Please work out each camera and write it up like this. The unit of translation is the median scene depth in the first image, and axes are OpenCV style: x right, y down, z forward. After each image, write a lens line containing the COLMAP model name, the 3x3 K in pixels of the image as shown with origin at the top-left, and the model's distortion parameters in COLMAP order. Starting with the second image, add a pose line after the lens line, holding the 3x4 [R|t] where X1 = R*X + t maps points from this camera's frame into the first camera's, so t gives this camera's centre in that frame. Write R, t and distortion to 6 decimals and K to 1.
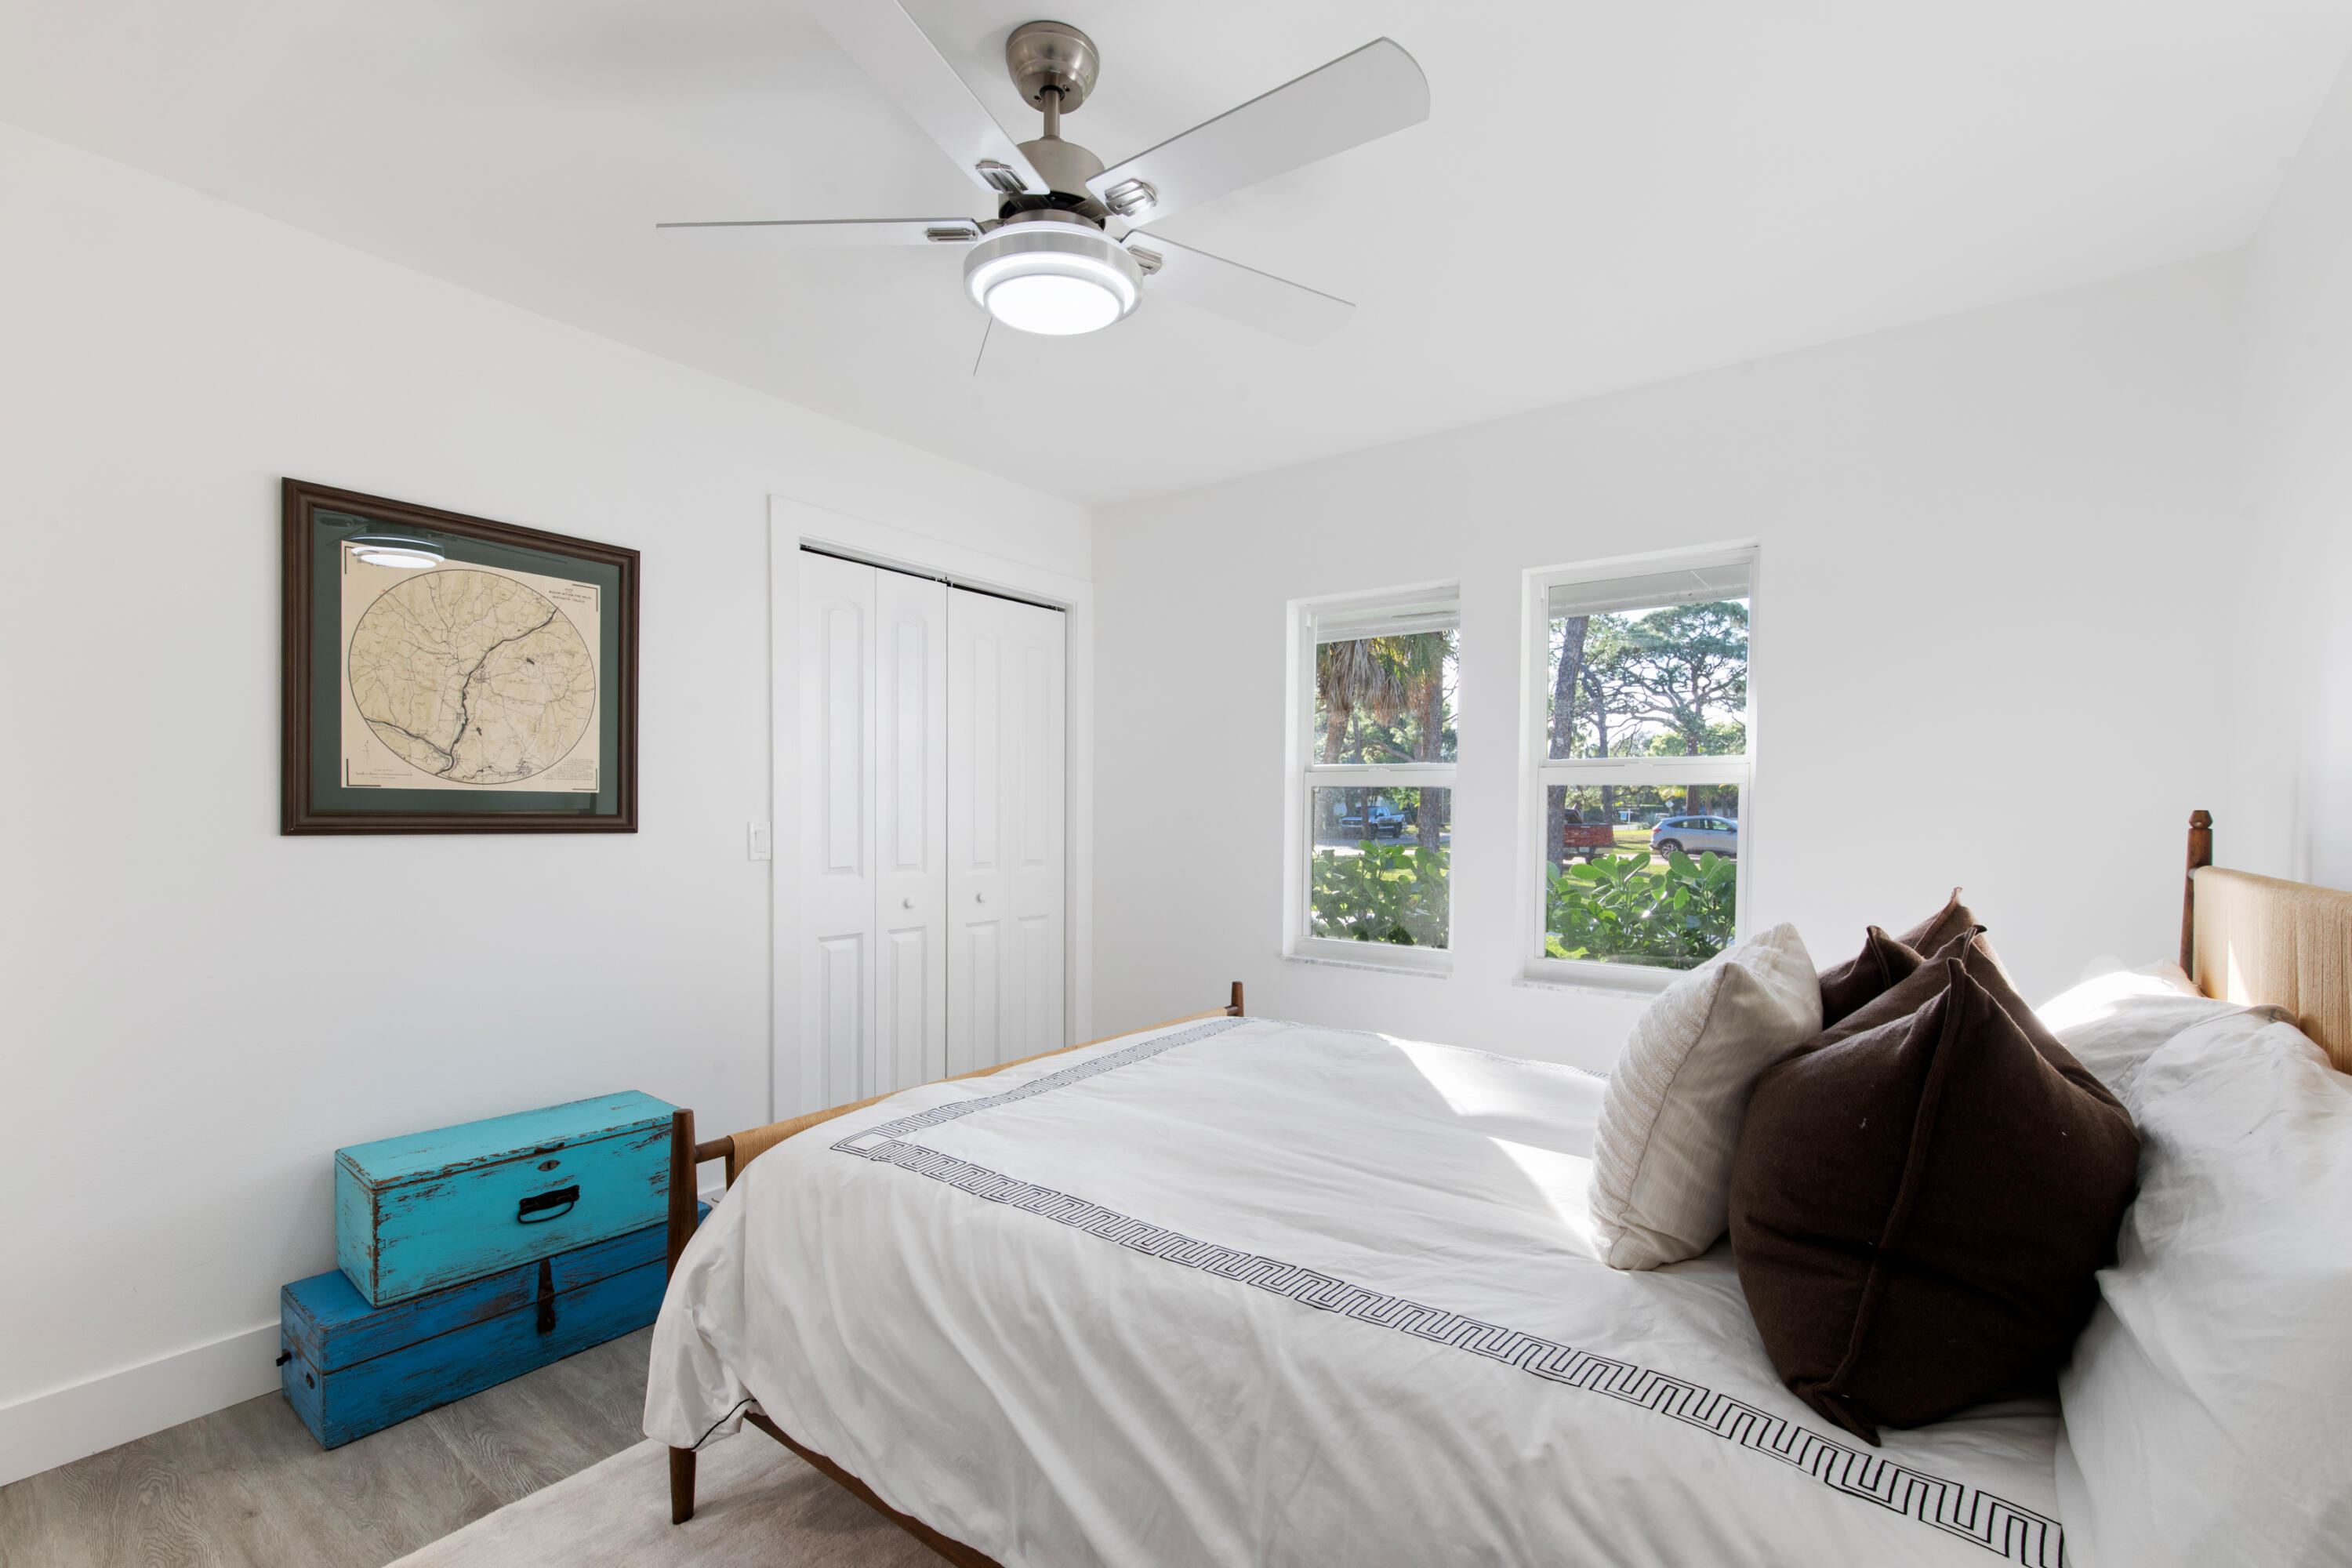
lens RADIAL K [[1035.3, 0, 1206.9], [0, 1035.3, 809.8], [0, 0, 1]] dist [-0.001116, -0.000070]
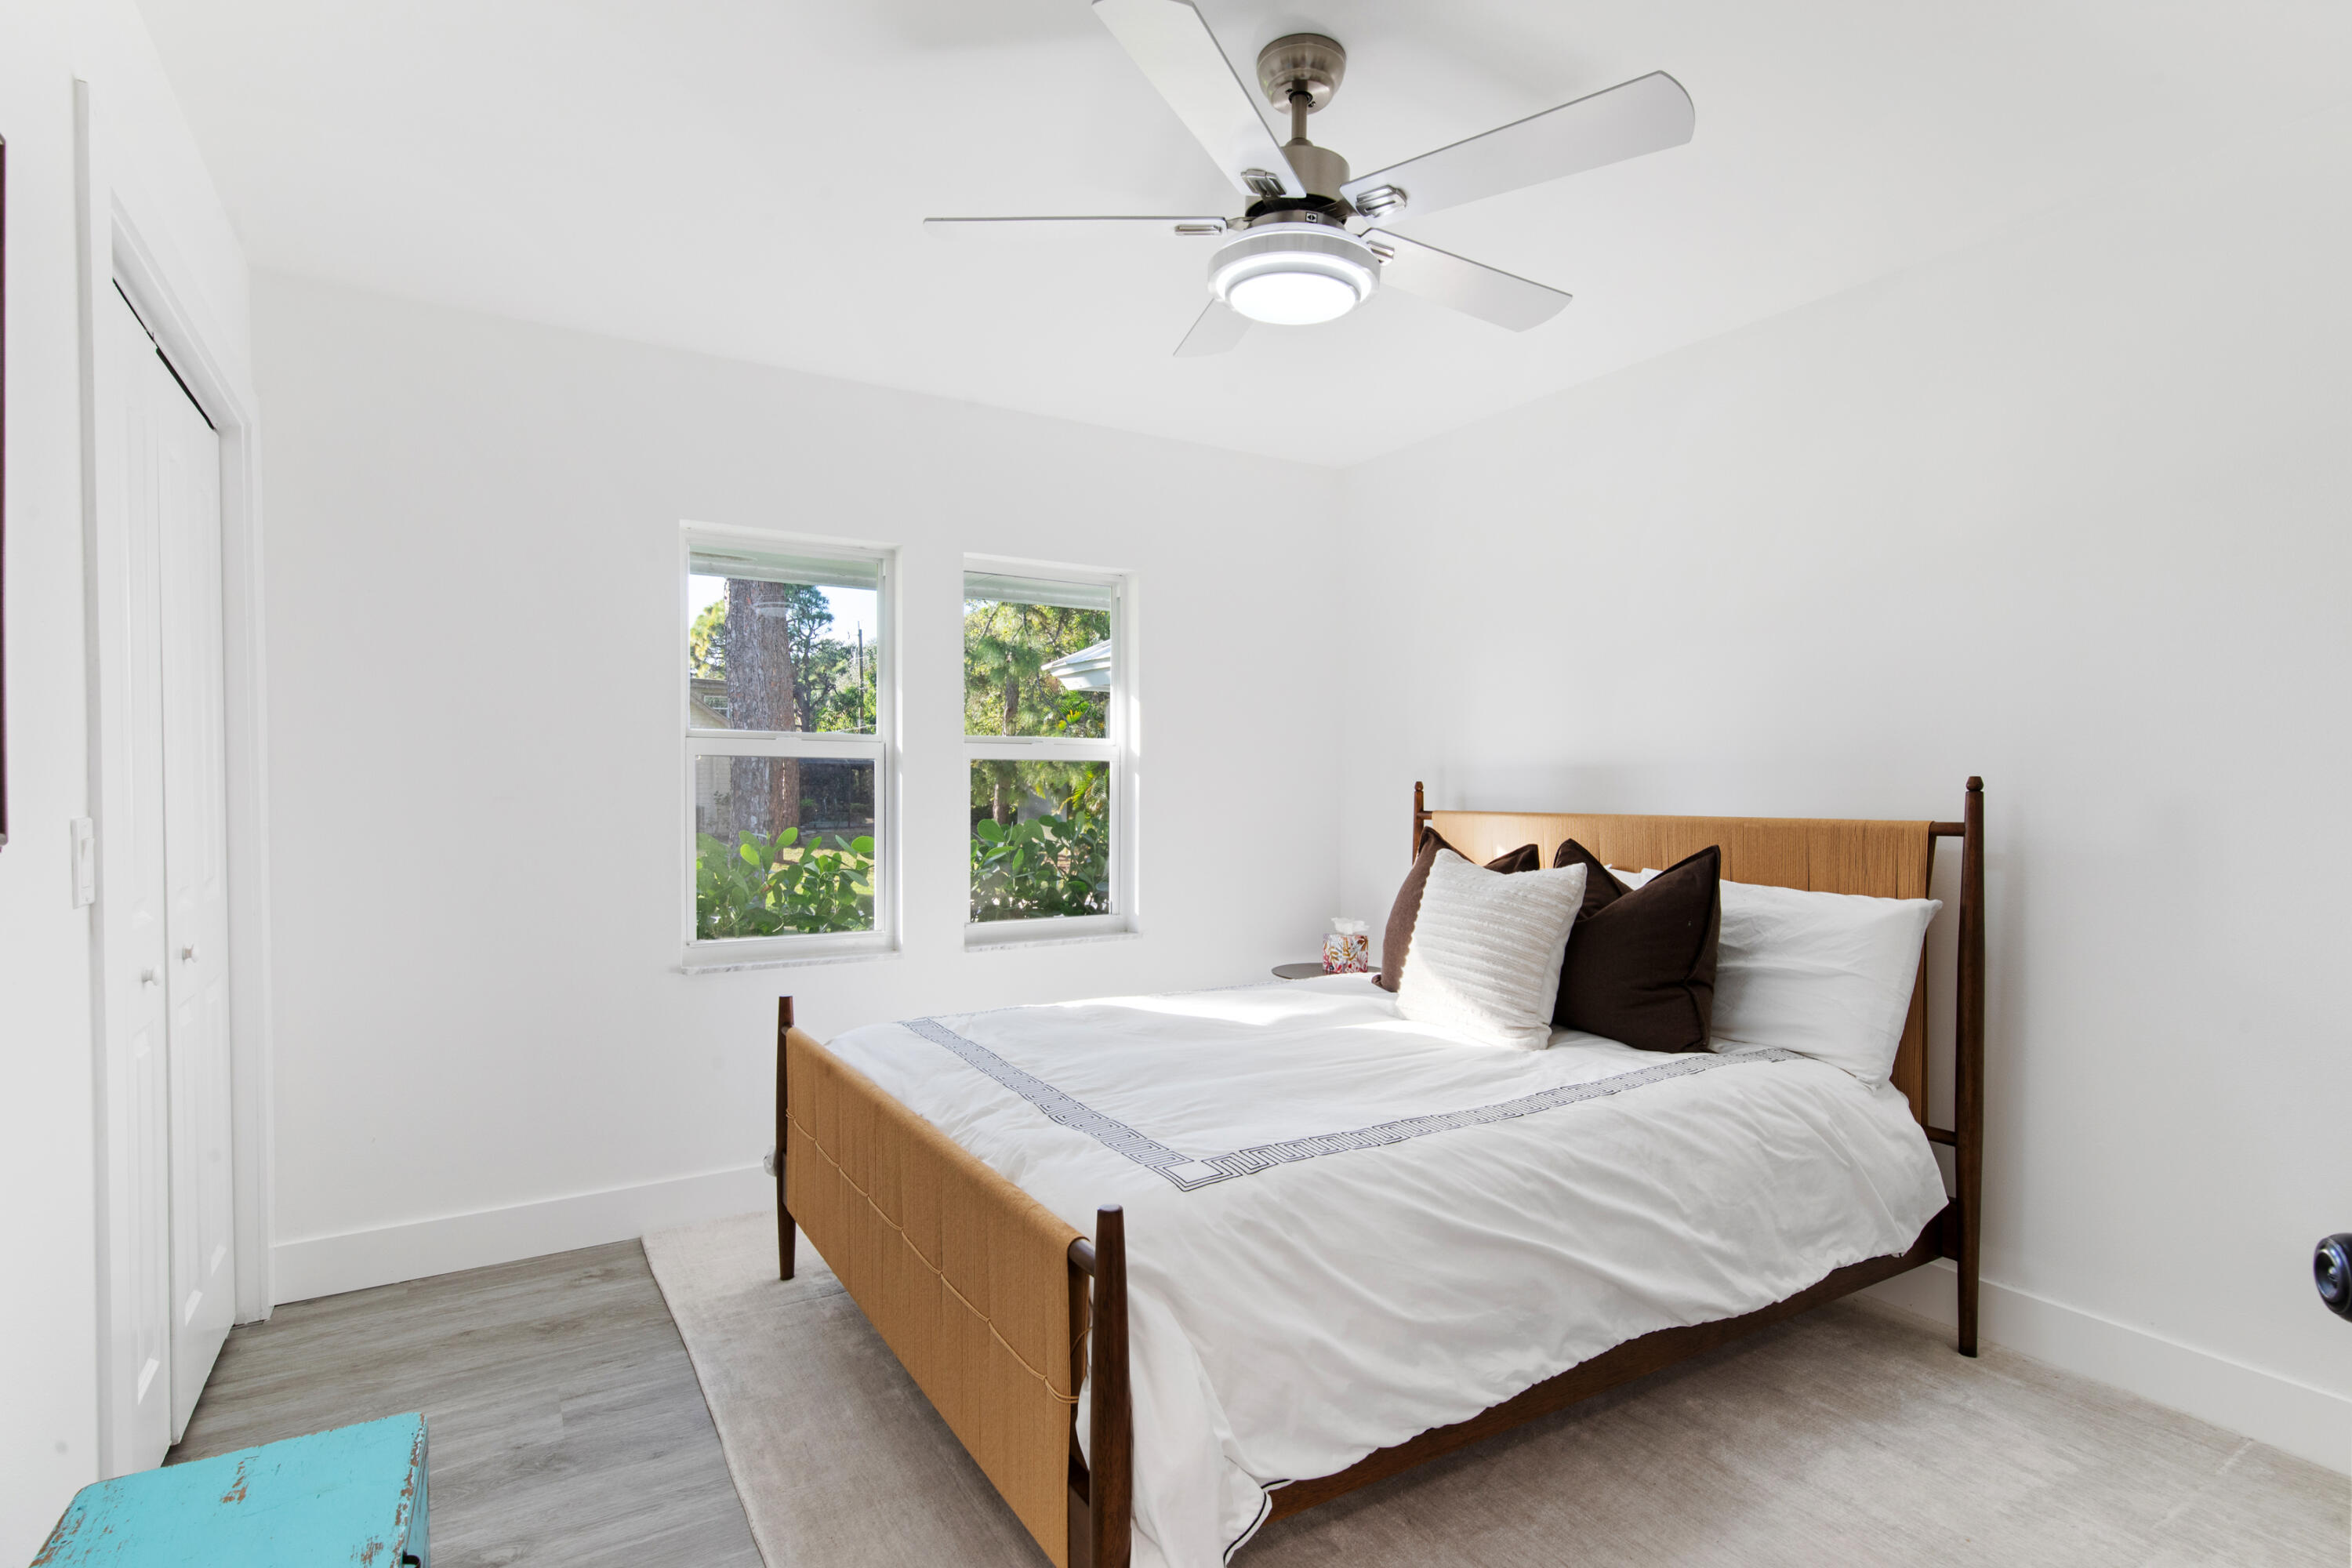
lens RADIAL K [[1152.9, 0, 1176.0], [0, 1152.9, 784.0], [0, 0, 1]] dist [0.000989, 0.000062]
pose [[0.375807, -0.009575, 0.926648, -1.323234], [0.004864, 0.999953, 0.008360, -0.013817], [-0.926685, 0.001366, 0.375836, 0.700433]]
